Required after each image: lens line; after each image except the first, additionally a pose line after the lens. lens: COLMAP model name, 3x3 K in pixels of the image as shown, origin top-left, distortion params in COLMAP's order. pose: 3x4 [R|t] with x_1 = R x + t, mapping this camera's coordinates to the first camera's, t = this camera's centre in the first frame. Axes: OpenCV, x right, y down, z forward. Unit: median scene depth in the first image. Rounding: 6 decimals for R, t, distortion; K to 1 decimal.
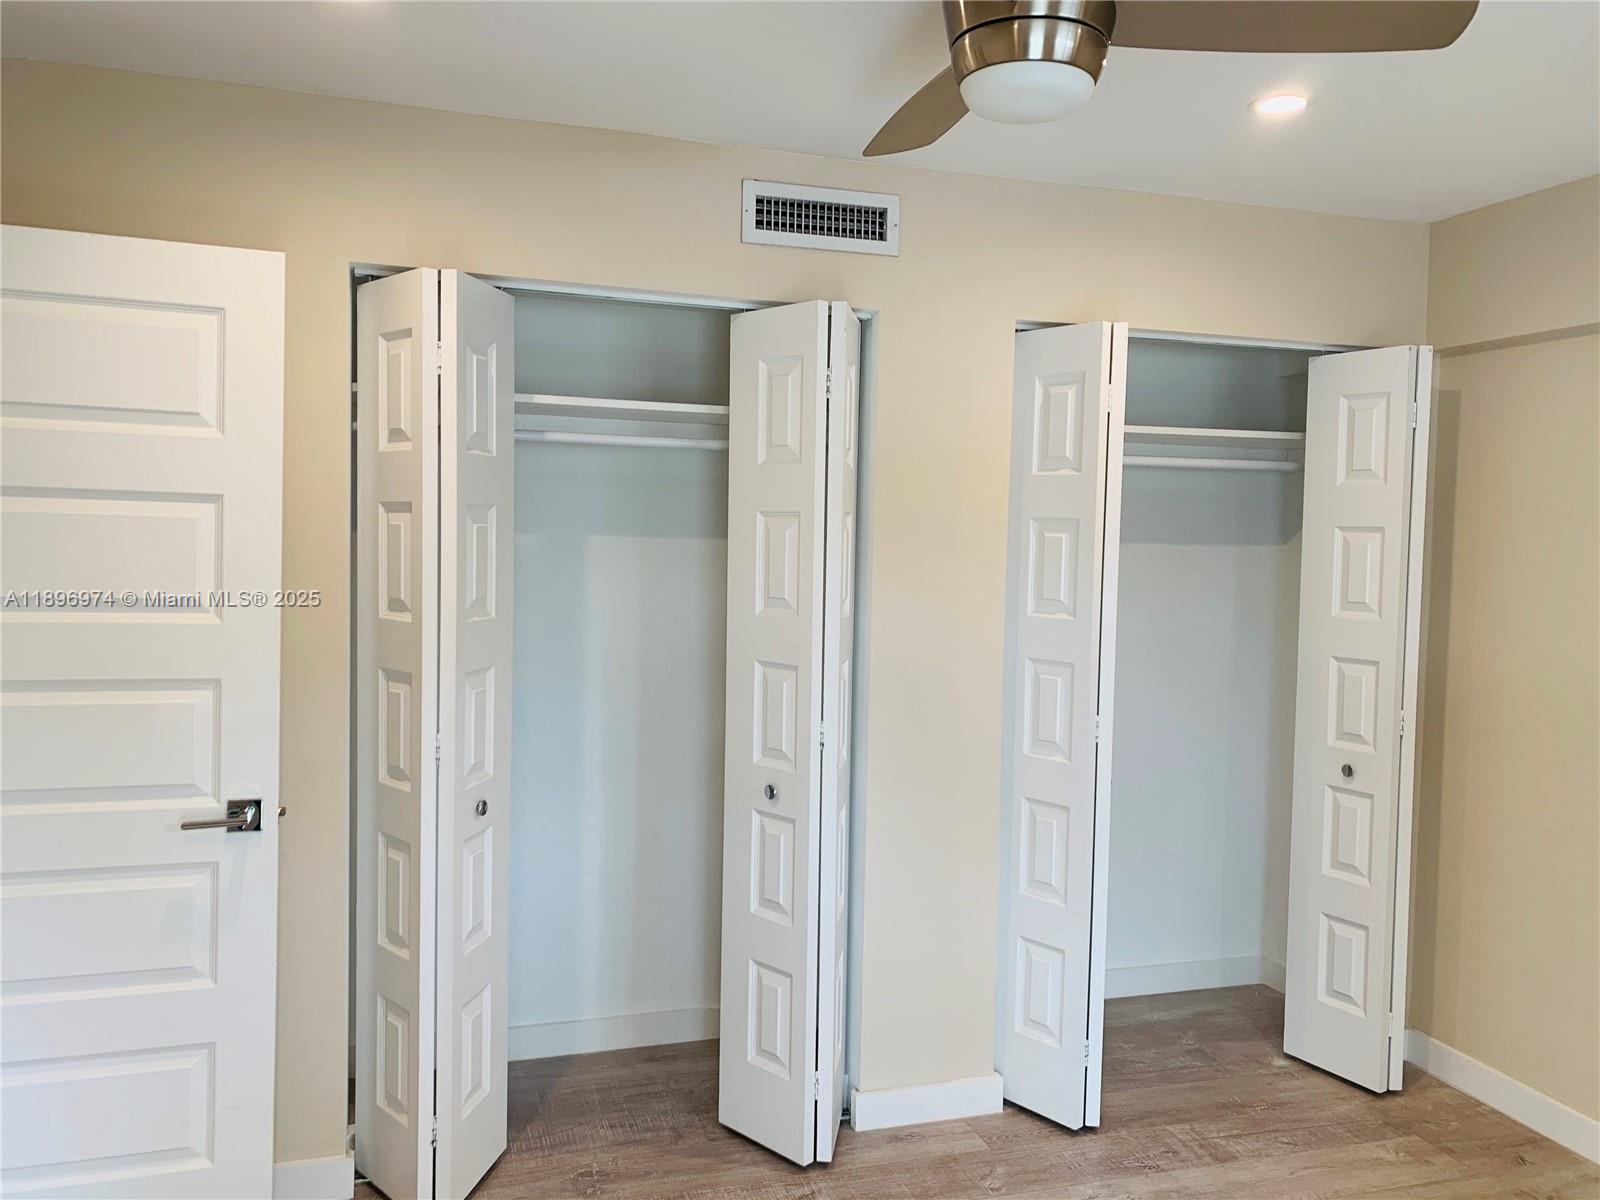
lens RADIAL K [[1235.7, 0, 800.5], [0, 1235.7, 597.0], [0, 0, 1]] dist [0.029777, -0.011114]
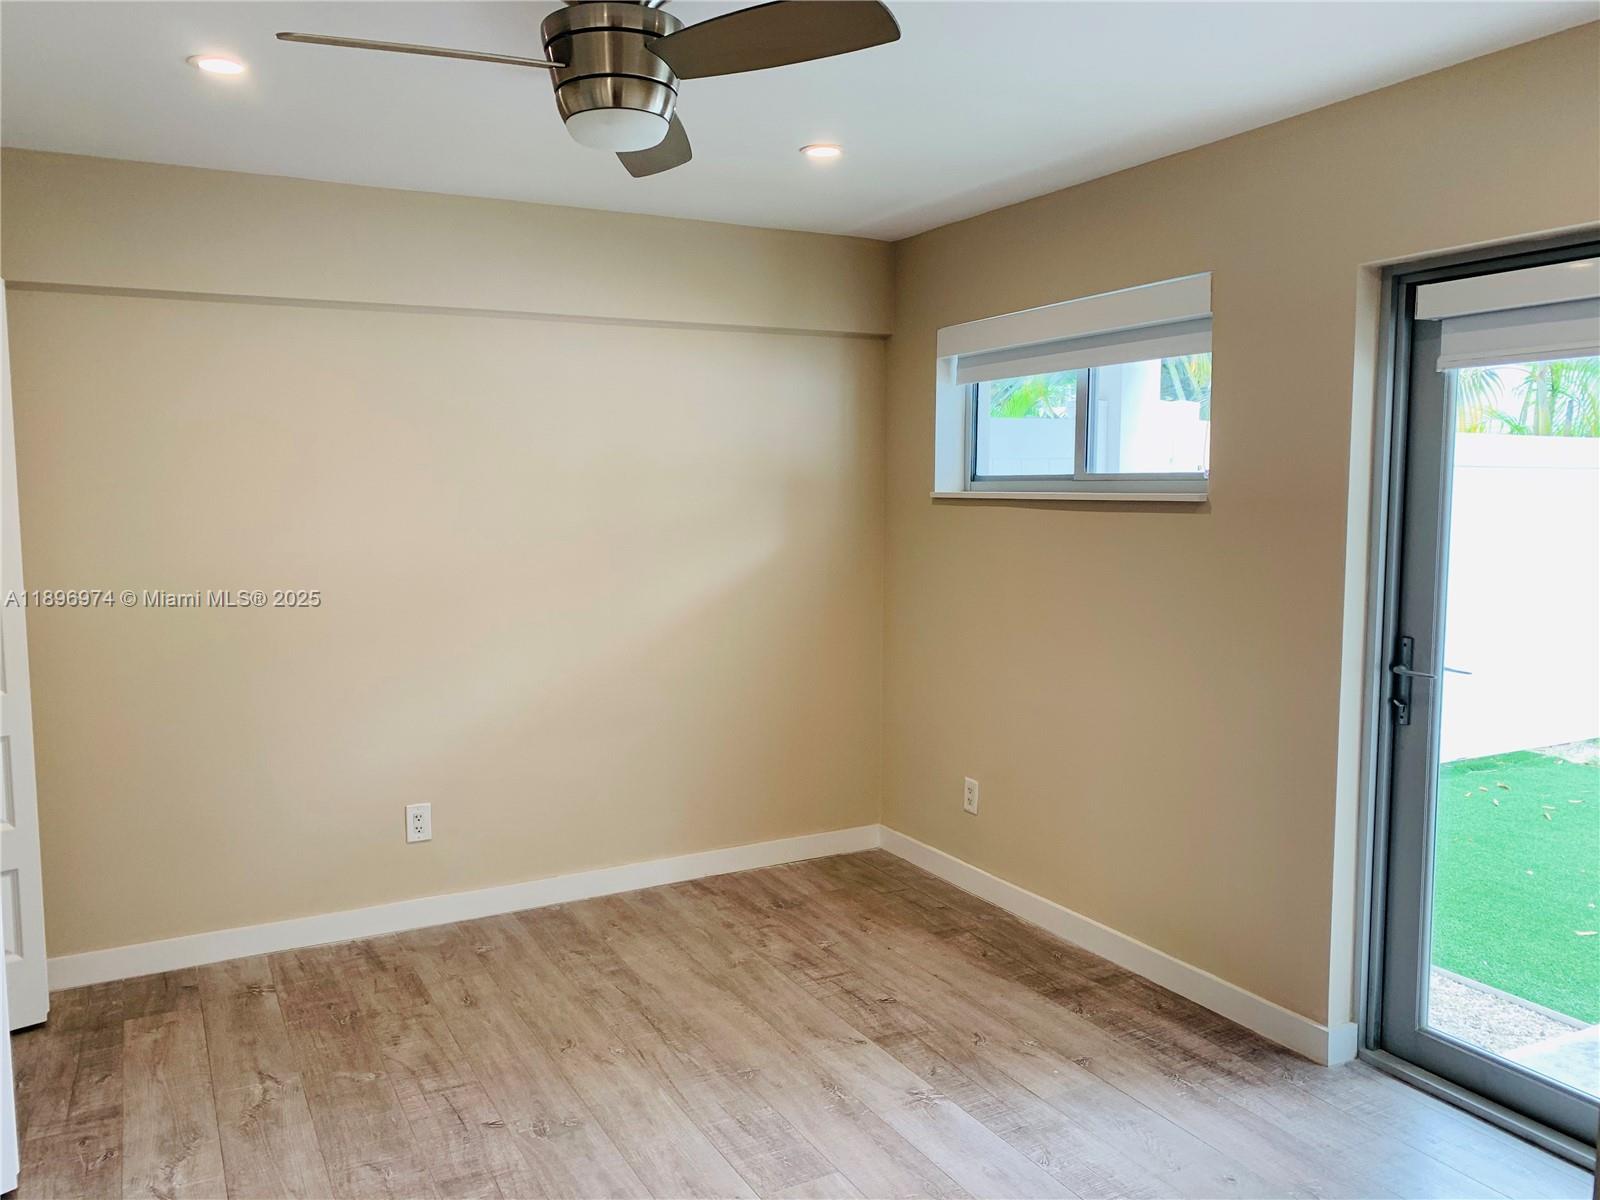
lens RADIAL K [[1235.7, 0, 800.1], [0, 1235.7, 600.4], [0, 0, 1]] dist [0.029777, -0.011114]
pose [[-0.187588, -0.118814, 0.975035, -0.656024], [0.056222, 0.989731, 0.131421, -0.042765], [-0.980638, 0.079471, -0.178981, 0.608850]]
